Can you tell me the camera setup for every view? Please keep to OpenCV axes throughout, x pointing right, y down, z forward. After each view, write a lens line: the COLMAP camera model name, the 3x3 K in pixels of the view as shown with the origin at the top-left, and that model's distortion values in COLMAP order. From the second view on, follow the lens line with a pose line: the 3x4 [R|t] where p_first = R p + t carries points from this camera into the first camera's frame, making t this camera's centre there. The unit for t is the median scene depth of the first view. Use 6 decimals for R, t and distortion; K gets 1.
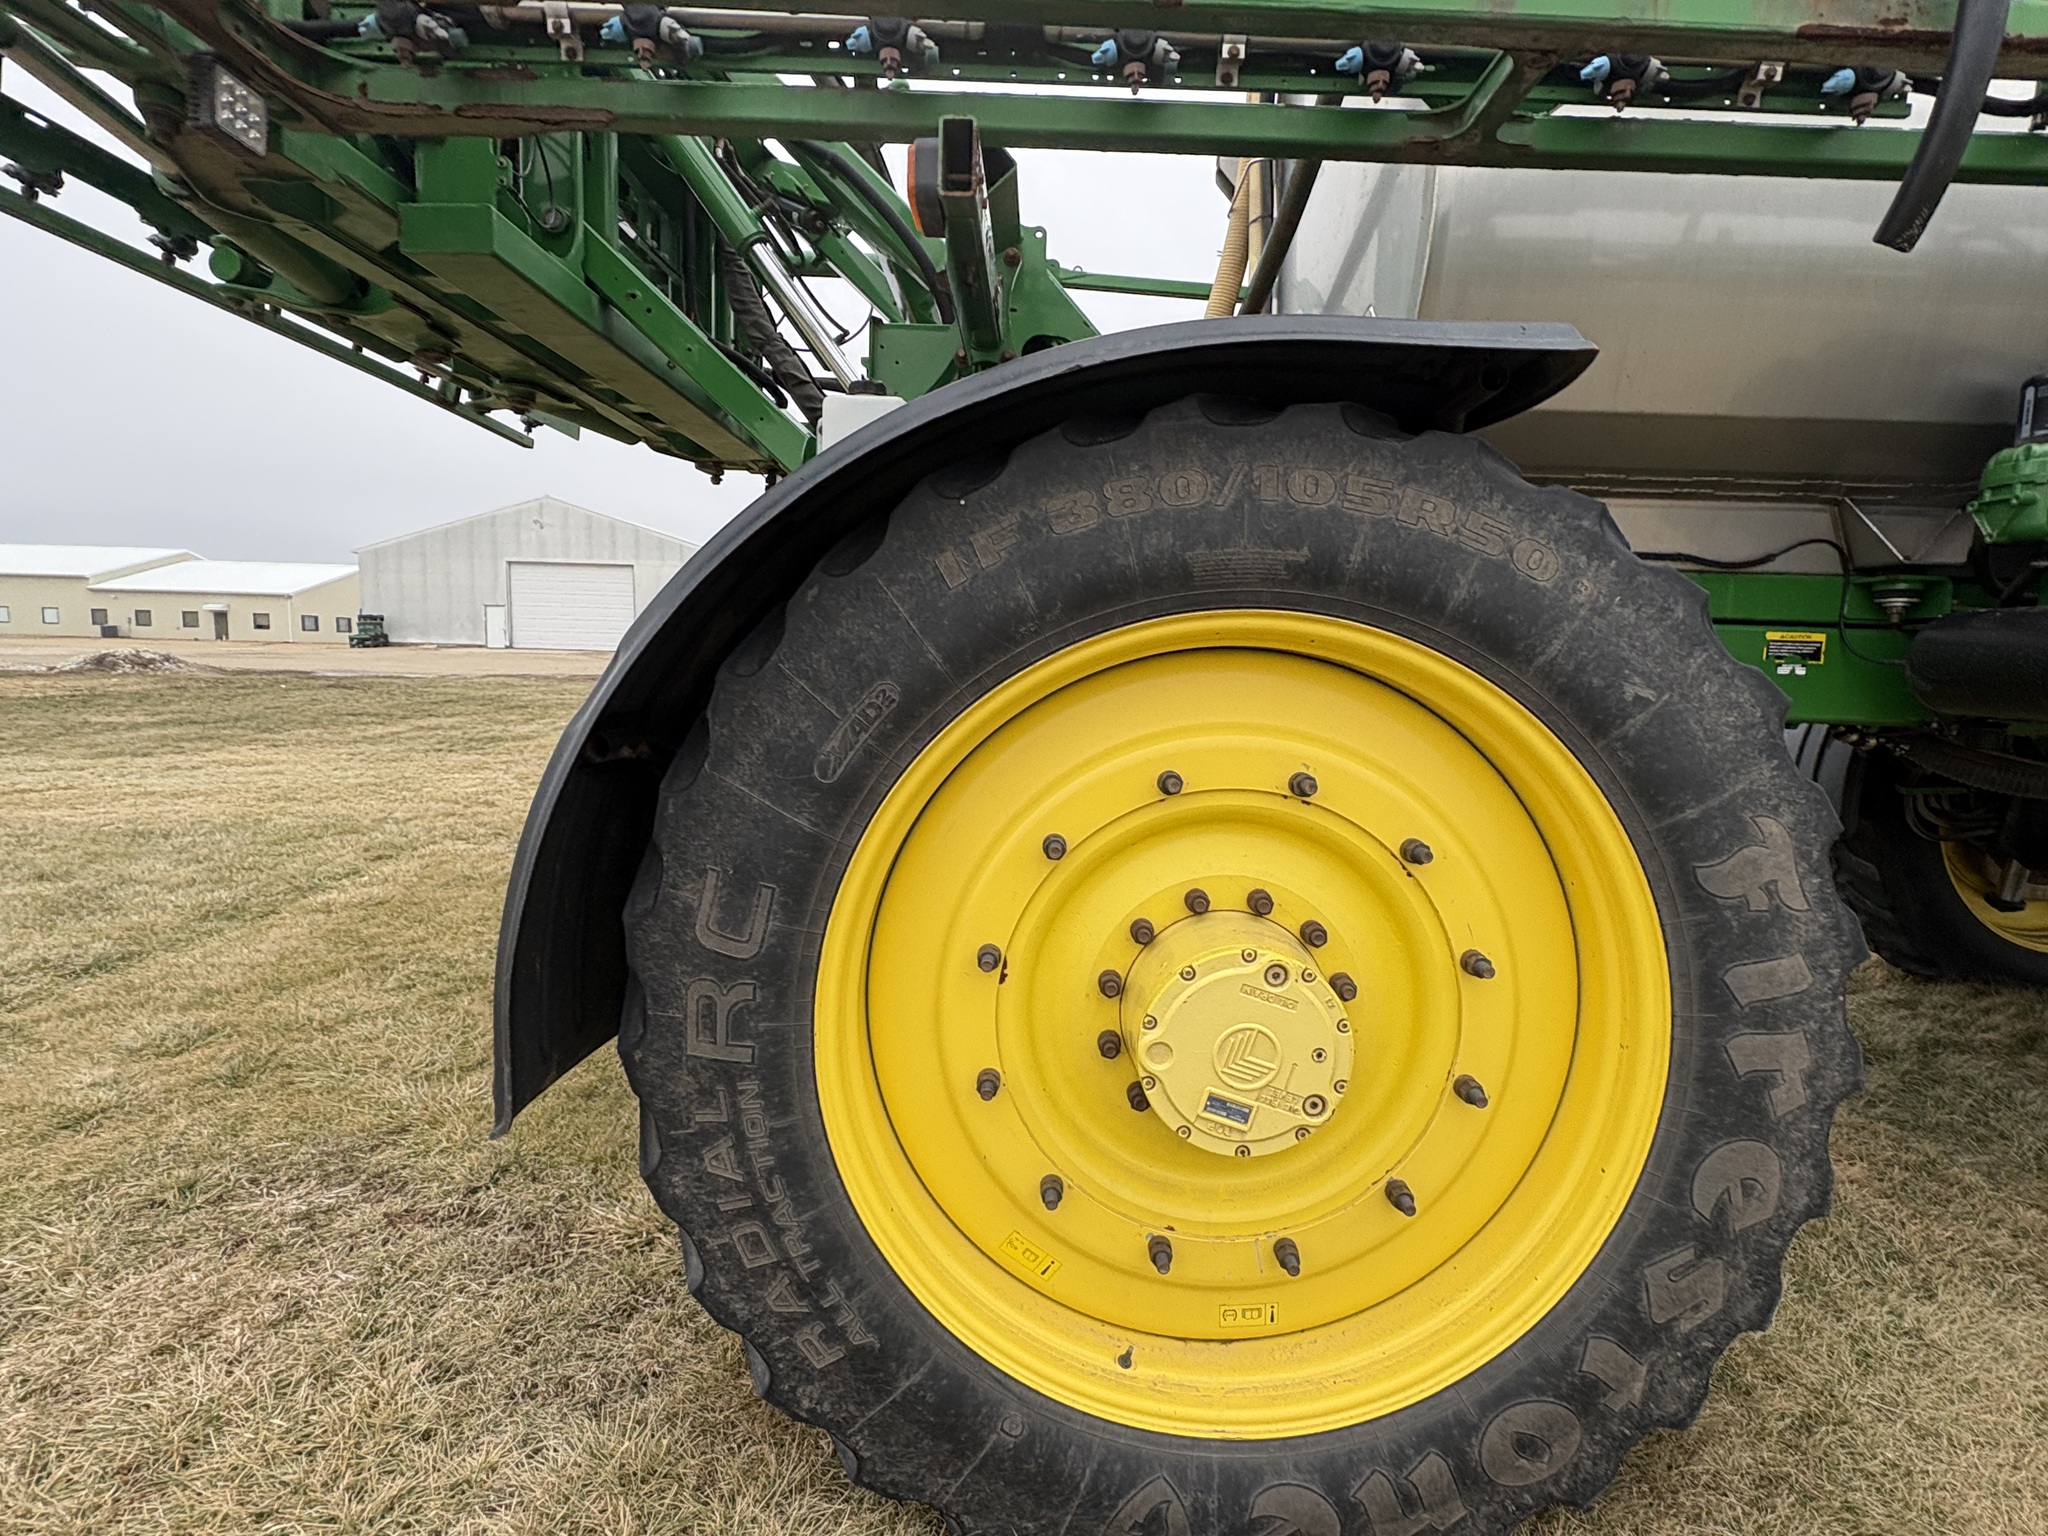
lens RADIAL K [[1016.5, 0, 1023.6], [0, 1016.5, 767.5], [0, 0, 1]] dist [-0.002289, -0.000333]
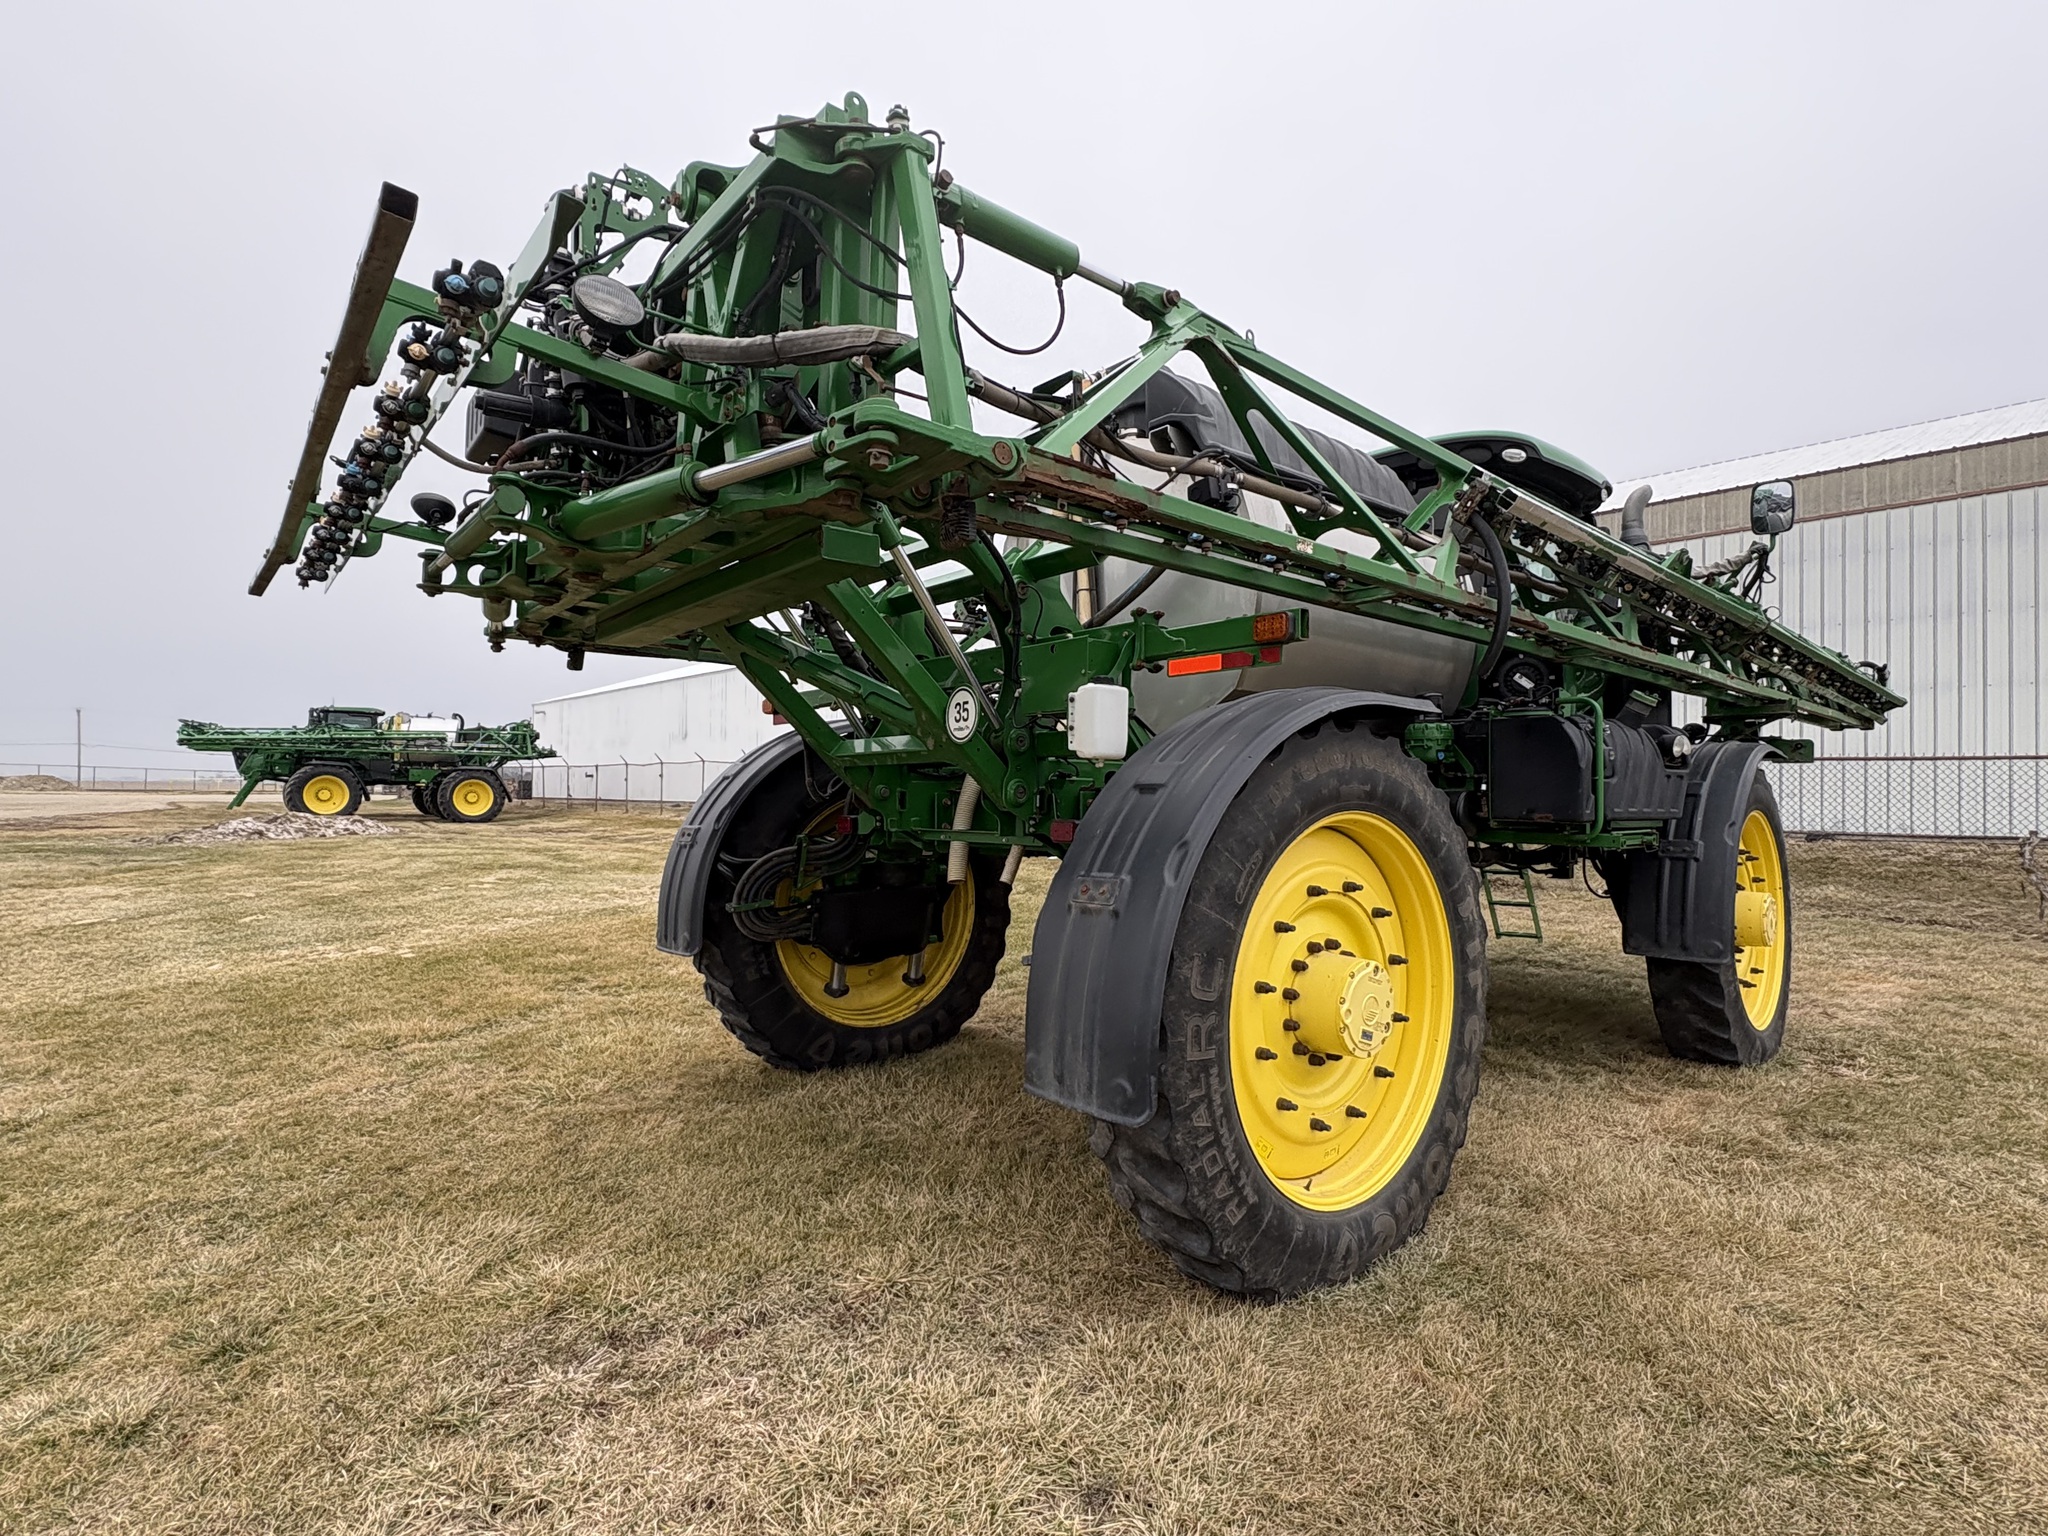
lens RADIAL K [[998.0, 0, 1033.2], [0, 998.0, 775.6], [0, 0, 1]] dist [-0.000515, -0.000872]
pose [[0.762700, -0.004991, 0.646734, -1.620889], [0.078298, 0.993328, -0.084672, -0.091831], [-0.641996, 0.115217, 0.758001, -0.228513]]
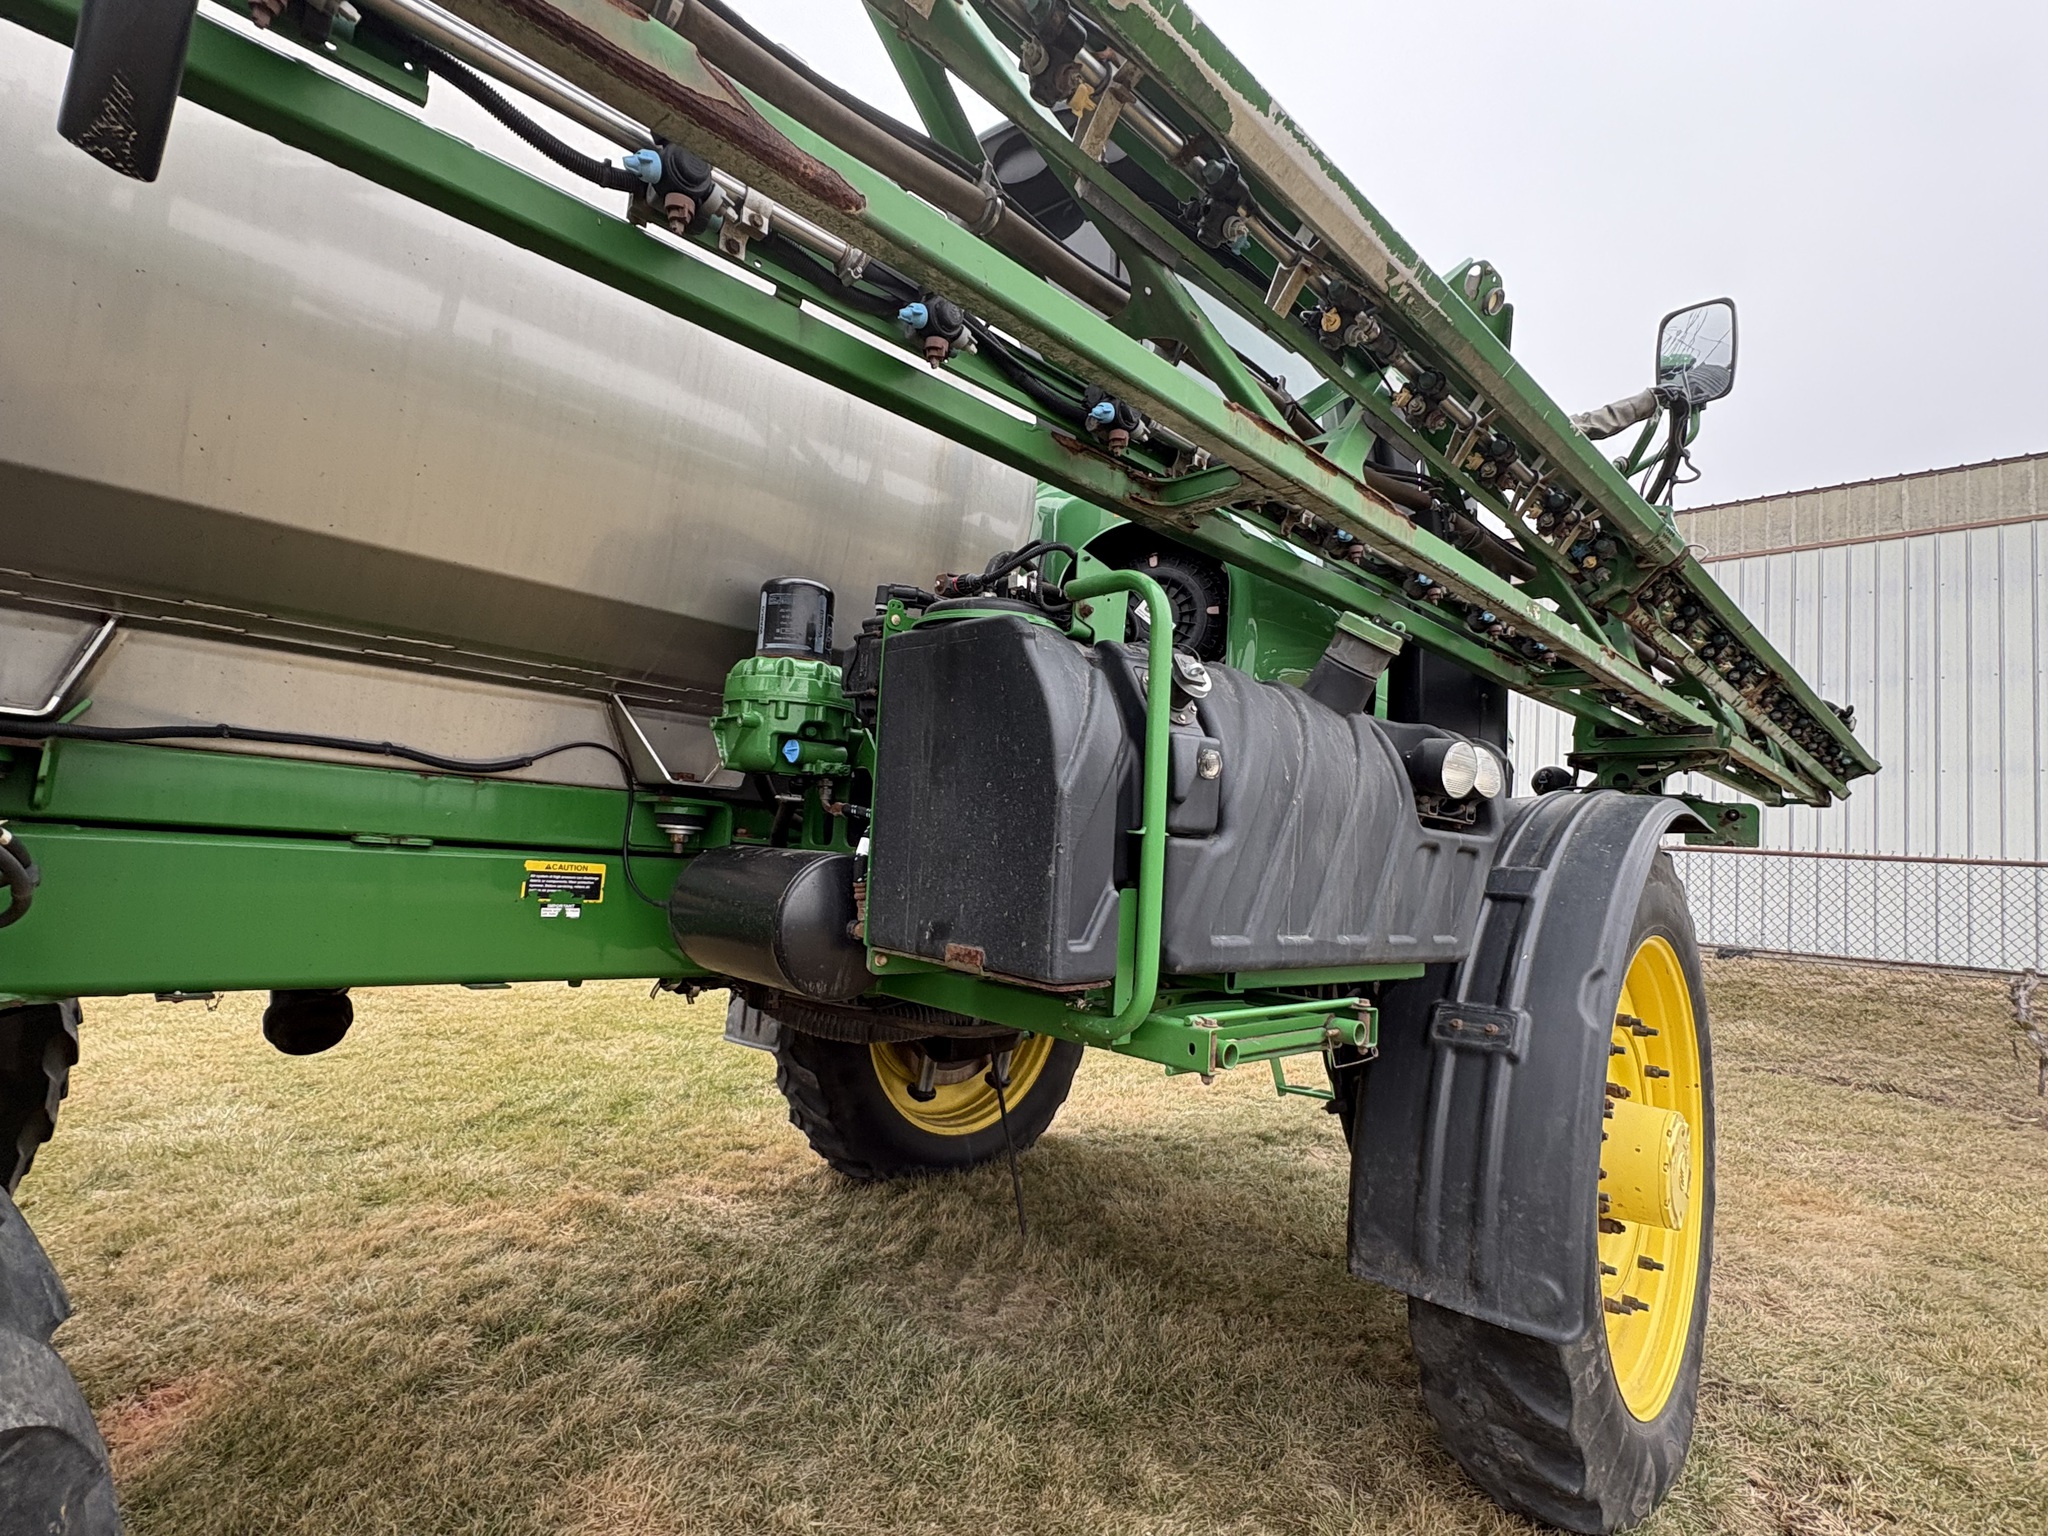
lens RADIAL K [[1028.9, 0, 1028.1], [0, 1028.9, 773.4], [0, 0, 1]] dist [0.001882, 0.000158]
pose [[0.708718, 0.078380, 0.701125, 0.739416], [0.028271, 0.989856, -0.139235, -0.130576], [-0.704926, 0.118500, 0.699312, 0.344657]]
